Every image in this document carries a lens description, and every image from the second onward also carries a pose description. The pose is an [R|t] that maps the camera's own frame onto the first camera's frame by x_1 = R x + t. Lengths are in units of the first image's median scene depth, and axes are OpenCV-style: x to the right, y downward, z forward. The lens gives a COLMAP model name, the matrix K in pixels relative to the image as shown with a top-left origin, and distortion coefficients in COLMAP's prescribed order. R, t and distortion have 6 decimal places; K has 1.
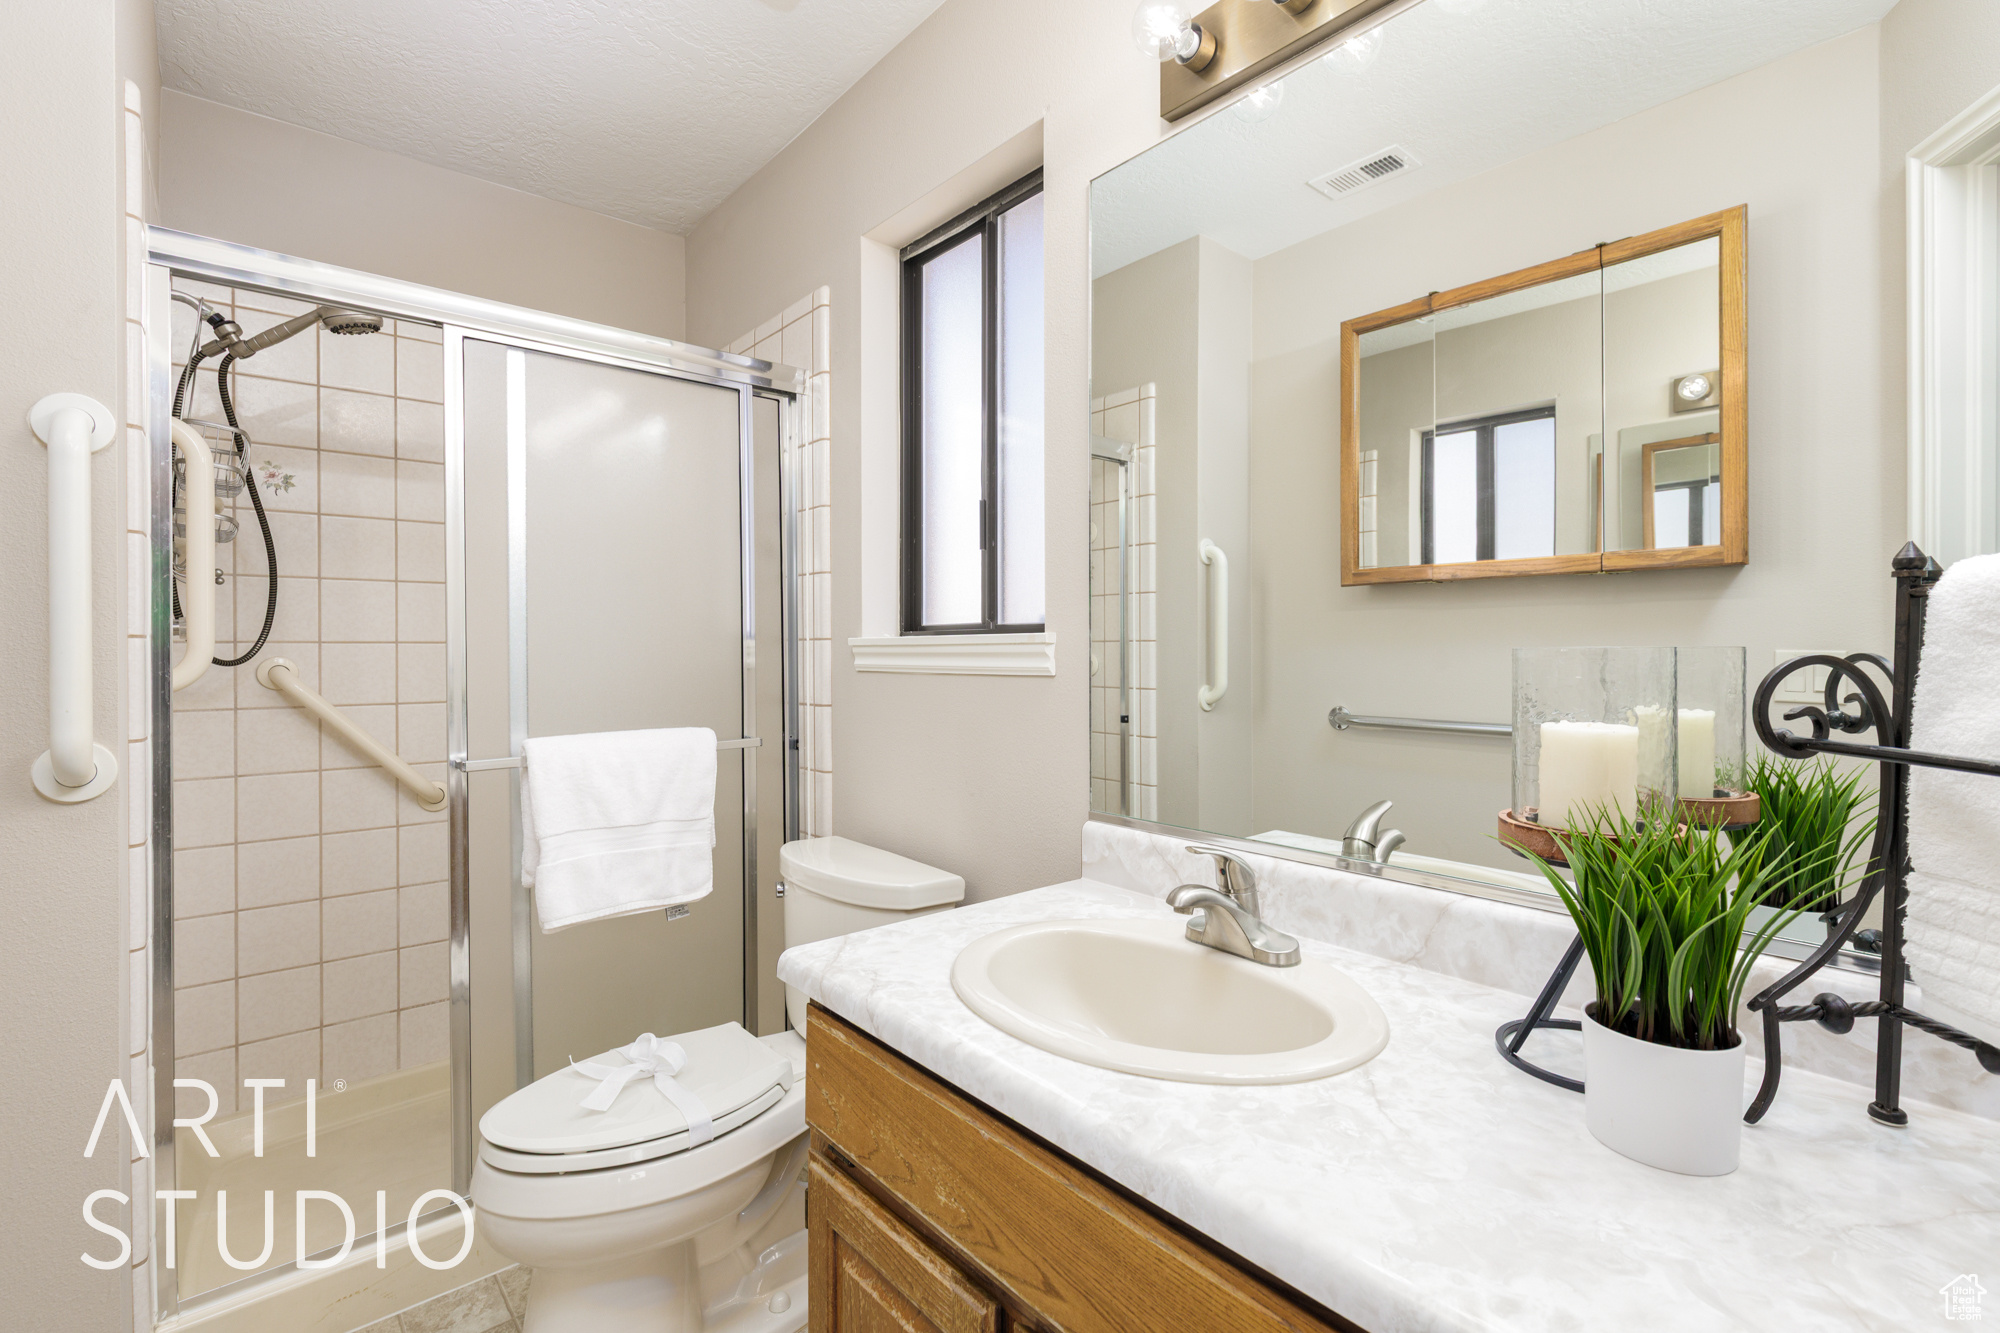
lens RADIAL K [[891.9, 0, 997.6], [0, 891.9, 661.1], [0, 0, 1]] dist [0.008560, -0.000015]
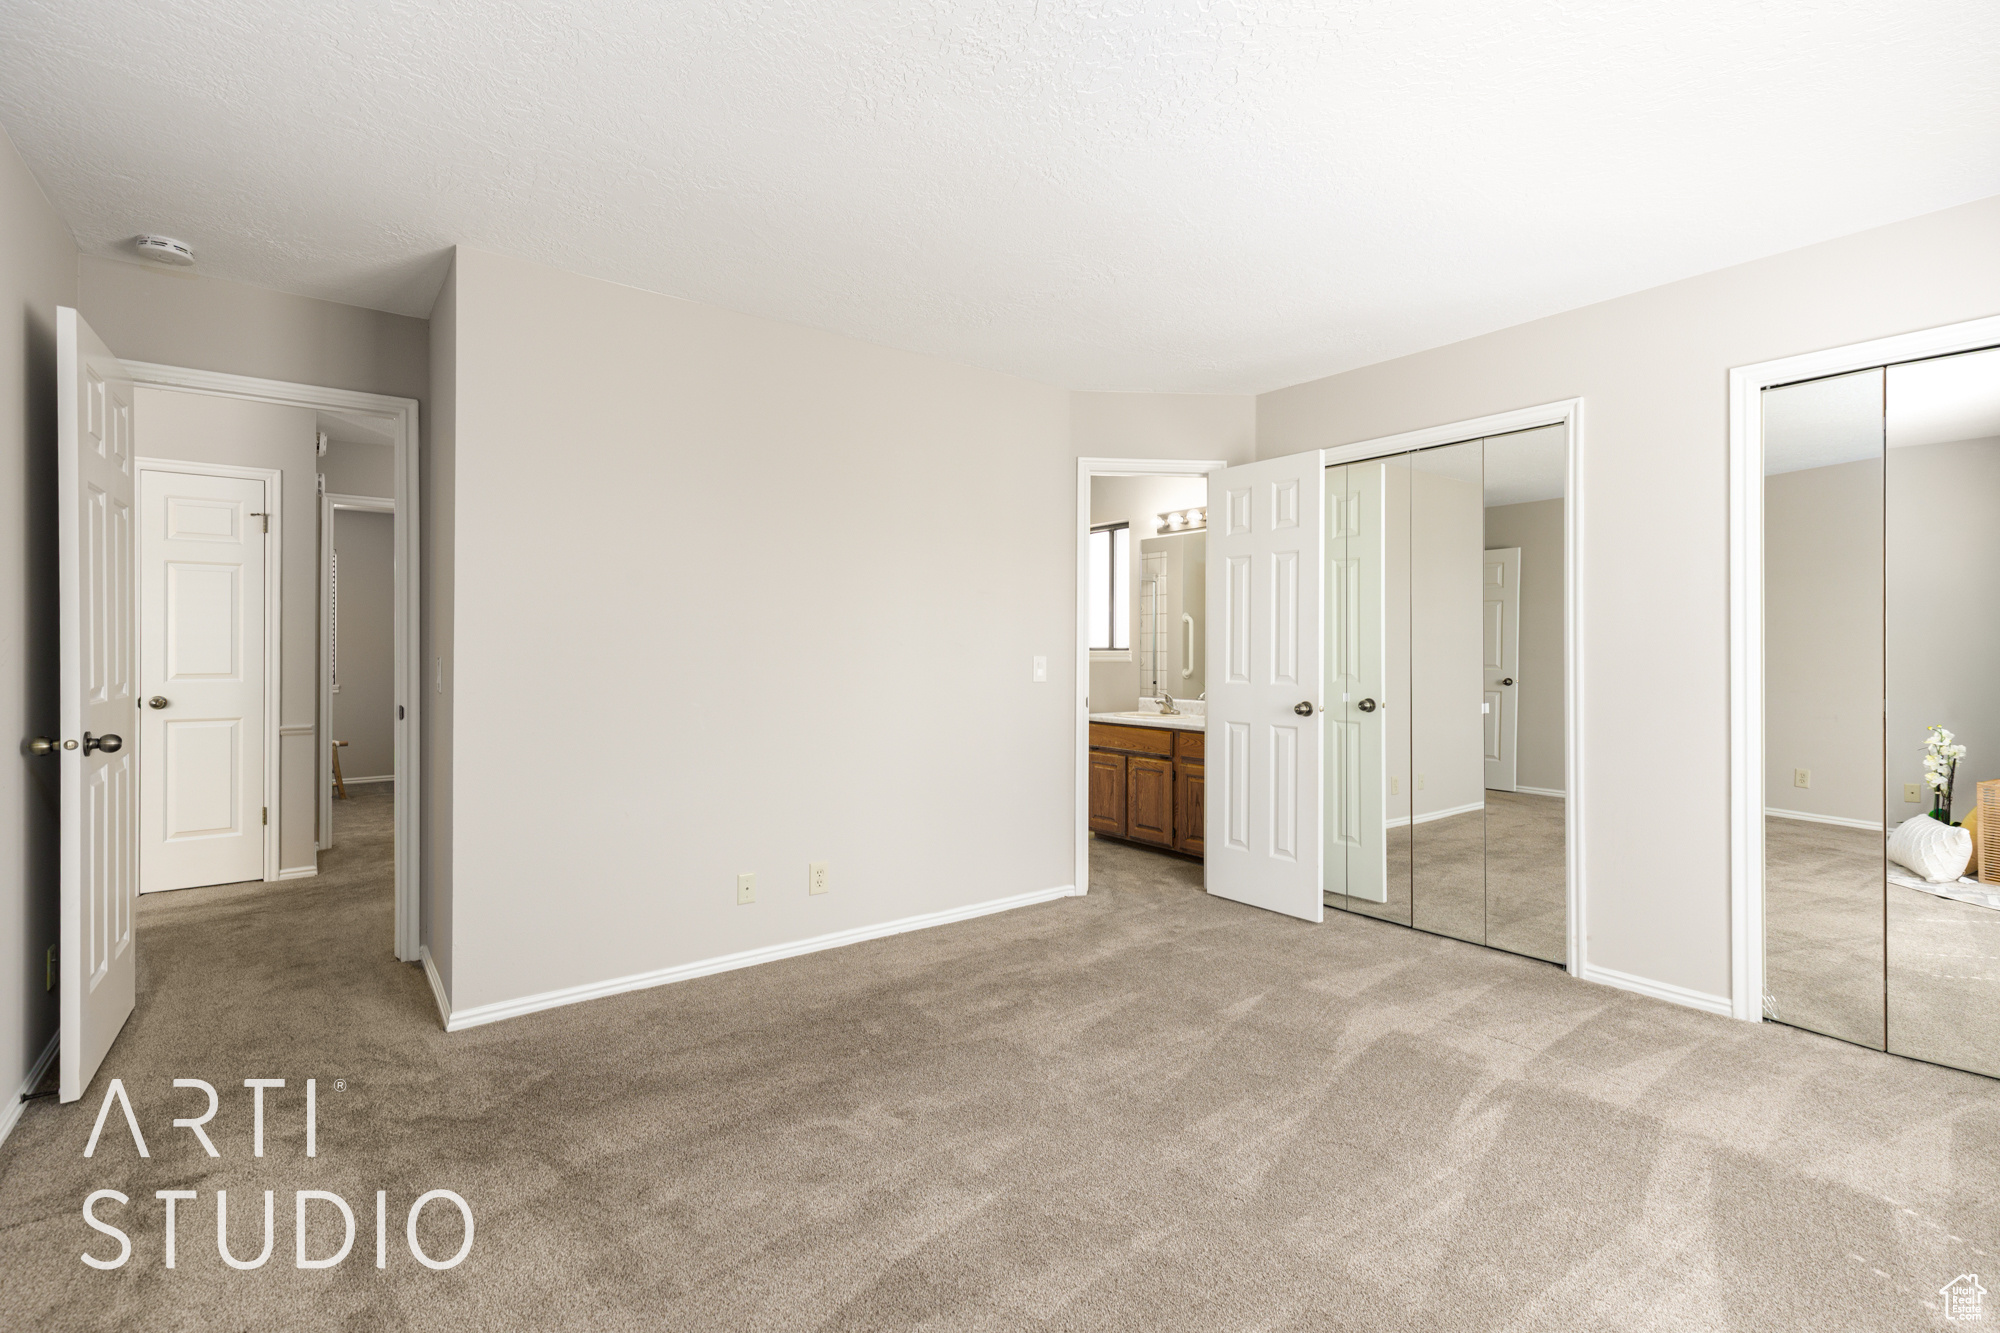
lens RADIAL K [[891.9, 0, 1005.6], [0, 891.9, 666.3], [0, 0, 1]] dist [0.008560, -0.000015]
pose [[0.998858, 0.003905, -0.047608, -0.164124], [-0.003758, 0.999988, 0.003193, 0.013703], [0.047620, -0.003011, 0.998861, -1.596886]]
